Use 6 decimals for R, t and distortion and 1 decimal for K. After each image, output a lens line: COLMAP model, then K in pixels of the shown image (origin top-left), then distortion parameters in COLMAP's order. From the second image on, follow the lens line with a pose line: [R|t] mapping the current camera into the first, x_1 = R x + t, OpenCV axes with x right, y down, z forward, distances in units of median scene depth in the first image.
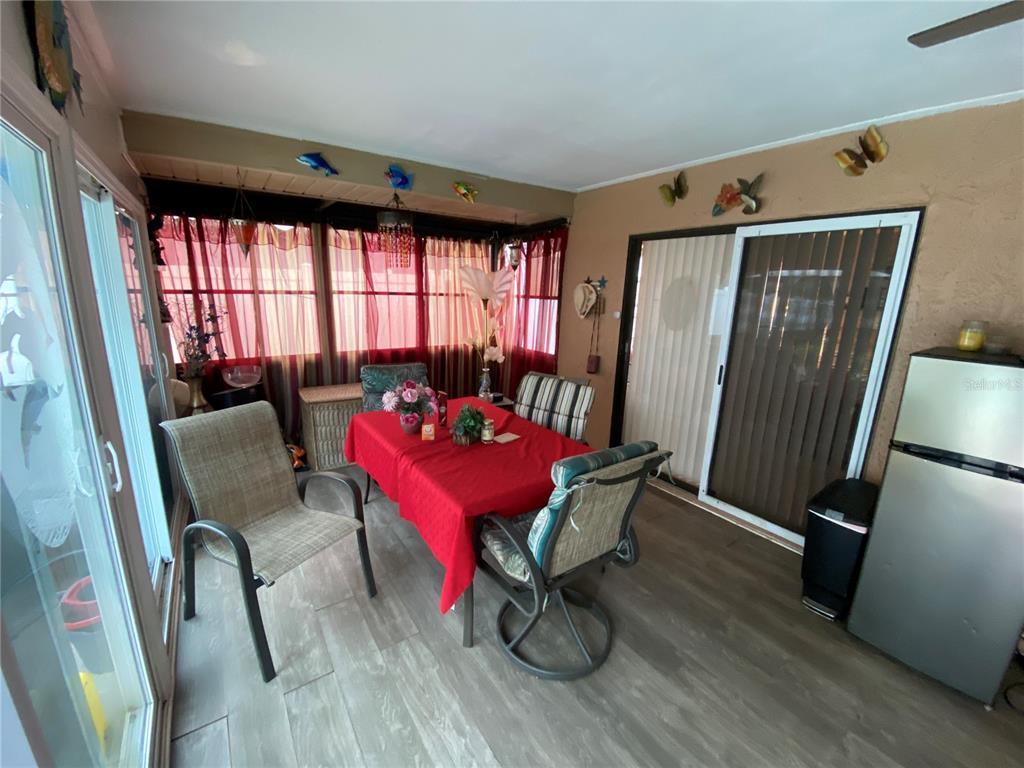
lens RADIAL K [[413.5, 0, 507.6], [0, 413.5, 385.3], [0, 0, 1]] dist [0.017483, -0.023492]
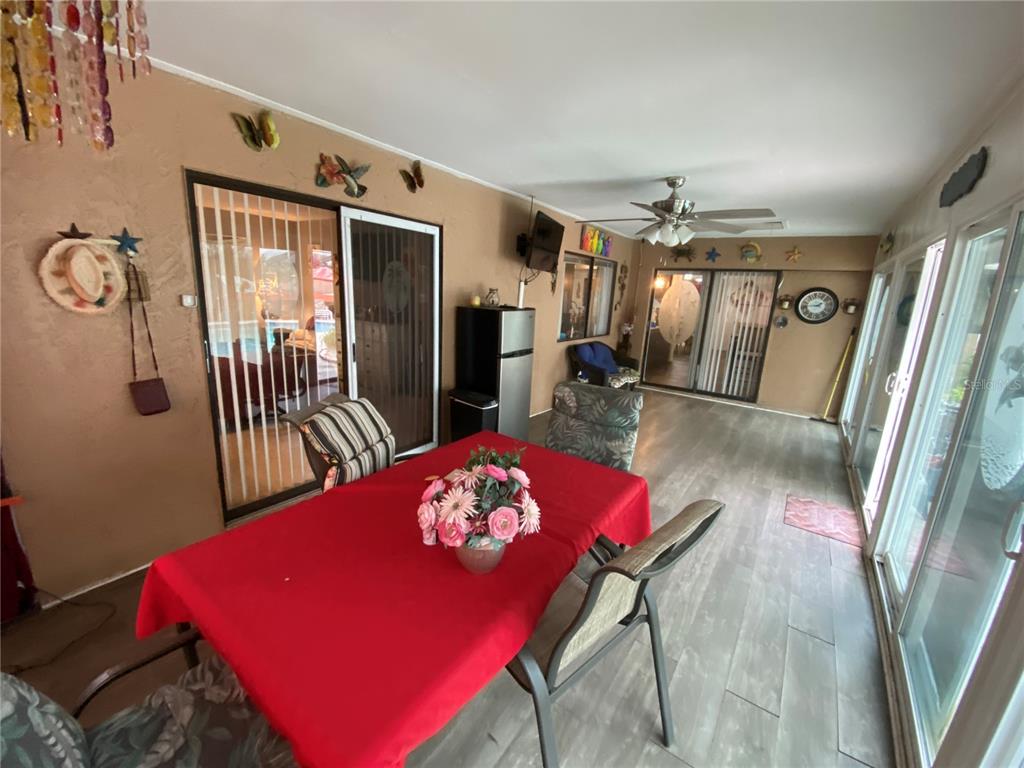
lens RADIAL K [[413.5, 0, 507.6], [0, 413.5, 385.3], [0, 0, 1]] dist [0.017483, -0.023492]
pose [[-0.333293, -0.253752, 0.908034, -0.645693], [0.150937, 0.936318, 0.317058, -0.246578], [-0.930663, 0.242730, -0.273768, 1.070317]]
